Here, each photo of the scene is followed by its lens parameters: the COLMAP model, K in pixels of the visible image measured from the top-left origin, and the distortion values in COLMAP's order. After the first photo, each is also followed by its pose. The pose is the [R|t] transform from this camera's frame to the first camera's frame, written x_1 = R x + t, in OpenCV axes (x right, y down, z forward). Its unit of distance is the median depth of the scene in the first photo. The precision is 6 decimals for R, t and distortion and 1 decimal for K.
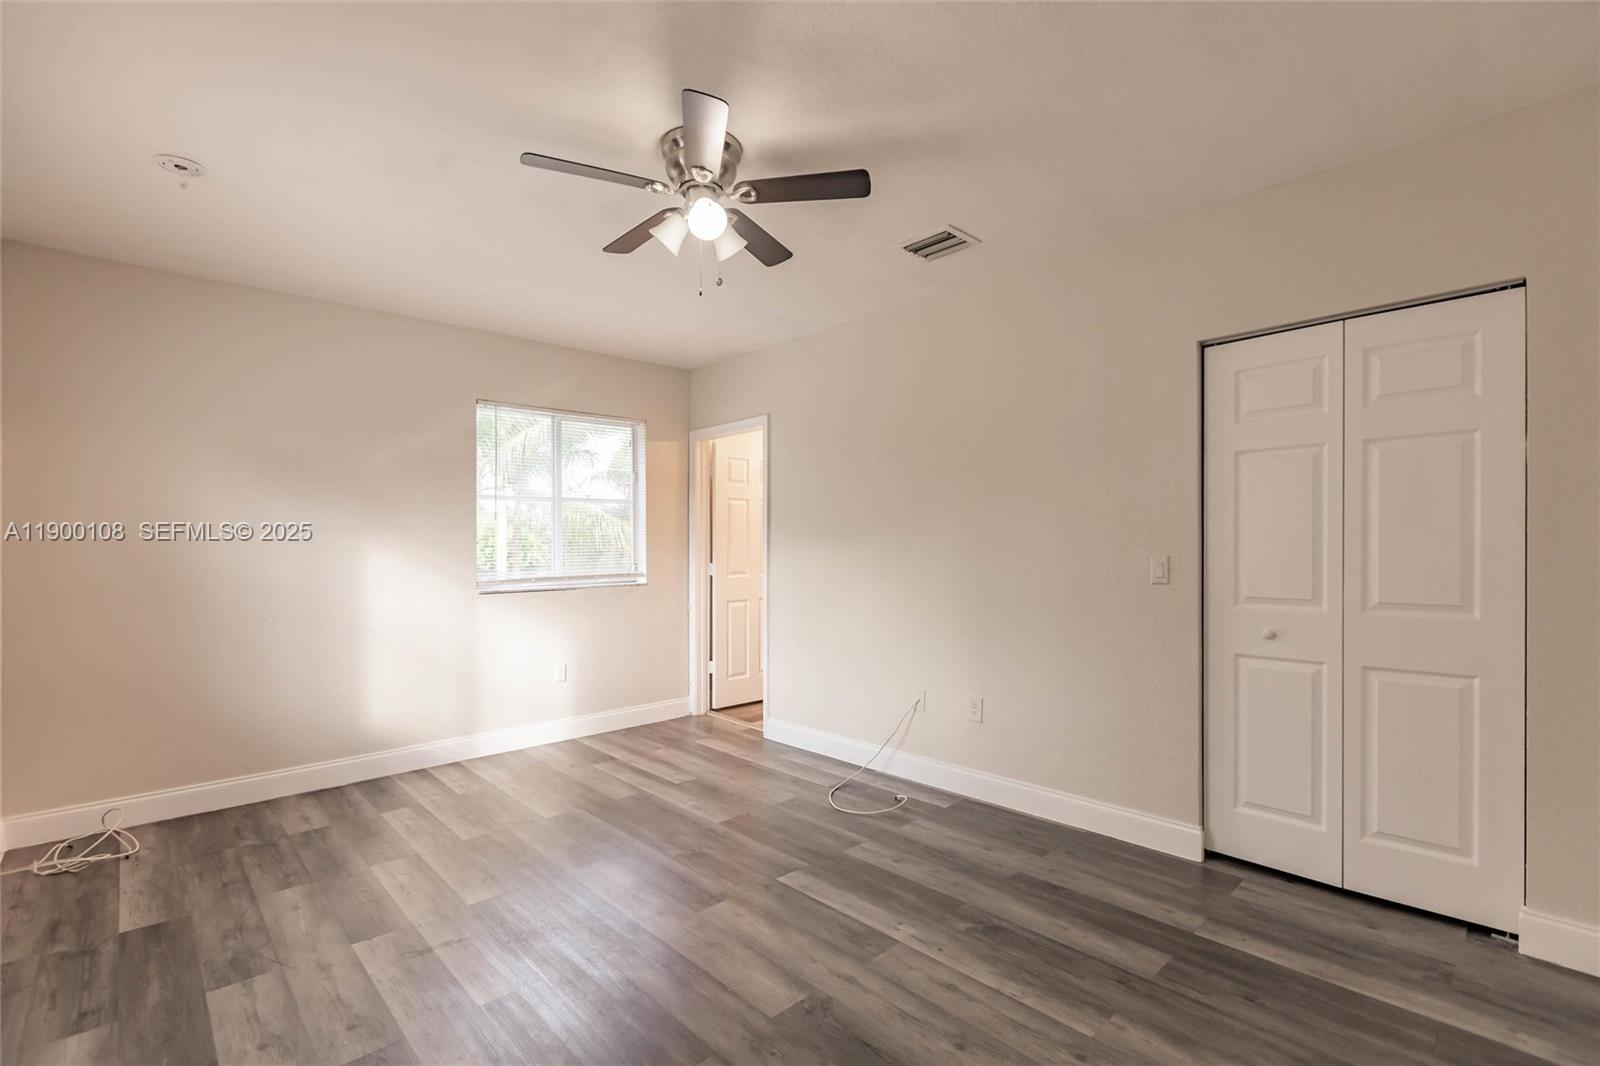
lens RADIAL K [[704.6, 0, 798.9], [0, 704.6, 546.9], [0, 0, 1]] dist [0.002689, -0.000932]
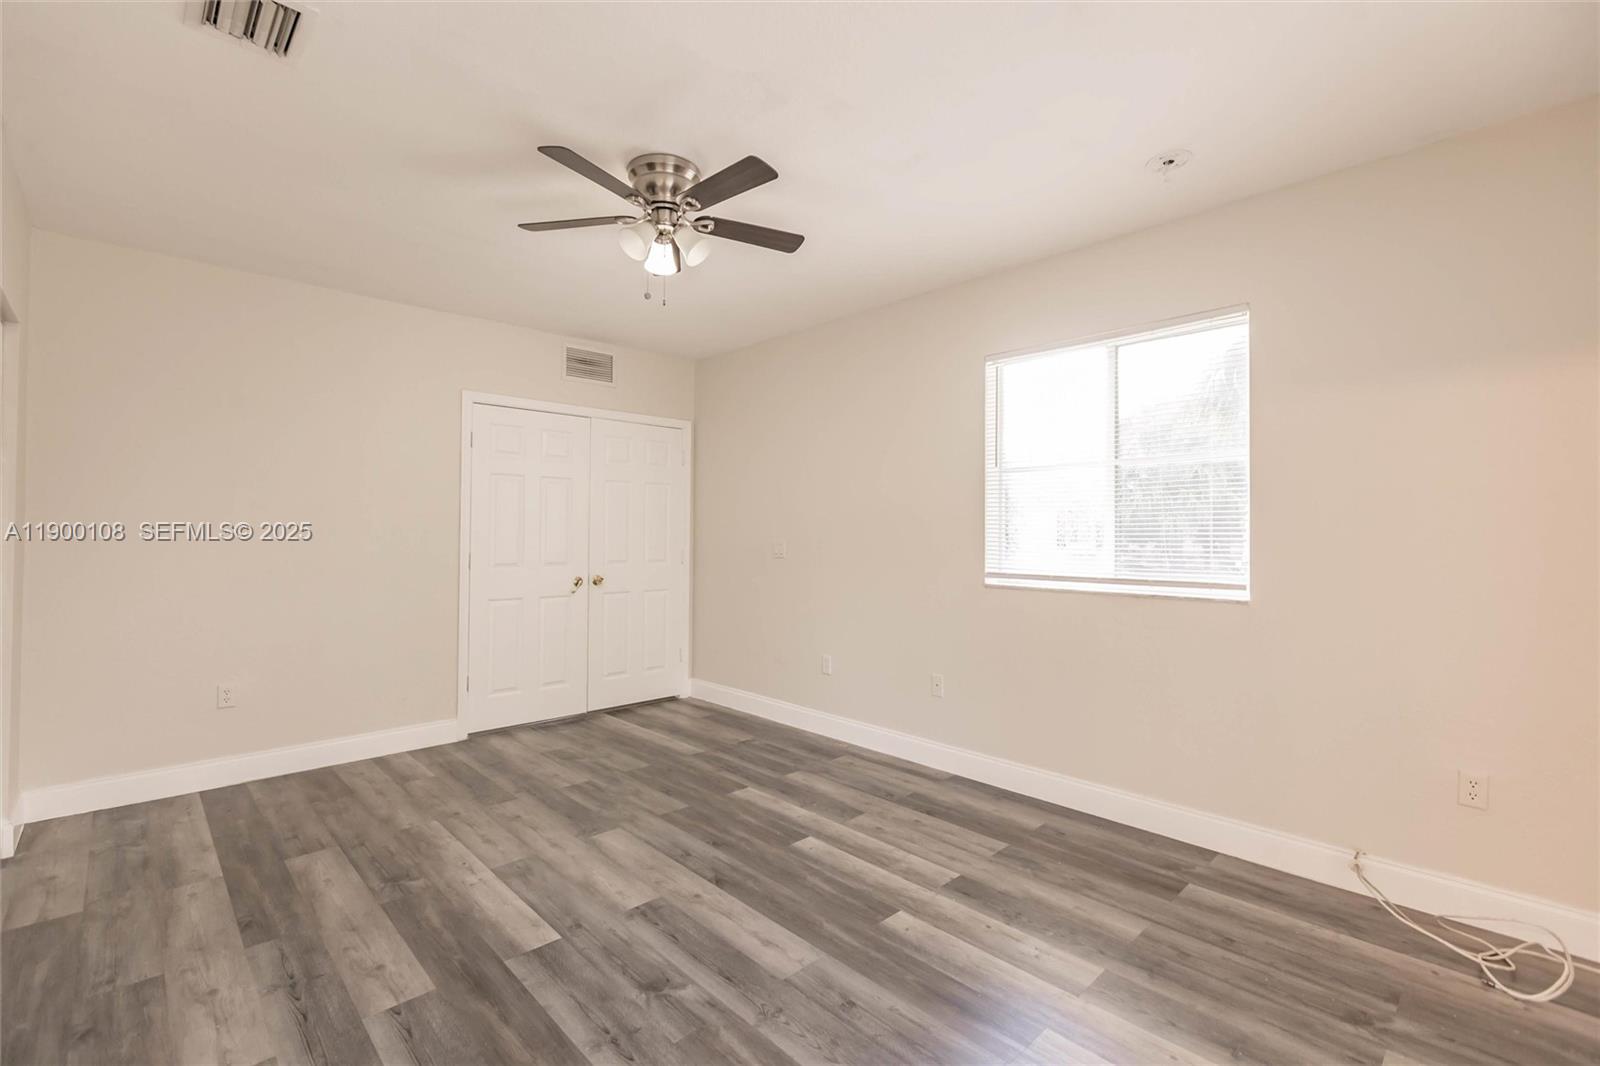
lens RADIAL K [[704.6, 0, 798.1], [0, 704.6, 530.0], [0, 0, 1]] dist [0.002689, -0.000932]
pose [[-0.999962, 0.003326, -0.008080, -0.358548], [0.003382, 0.999970, -0.006964, 0.004100], [0.008057, -0.006991, -0.999943, 2.161592]]
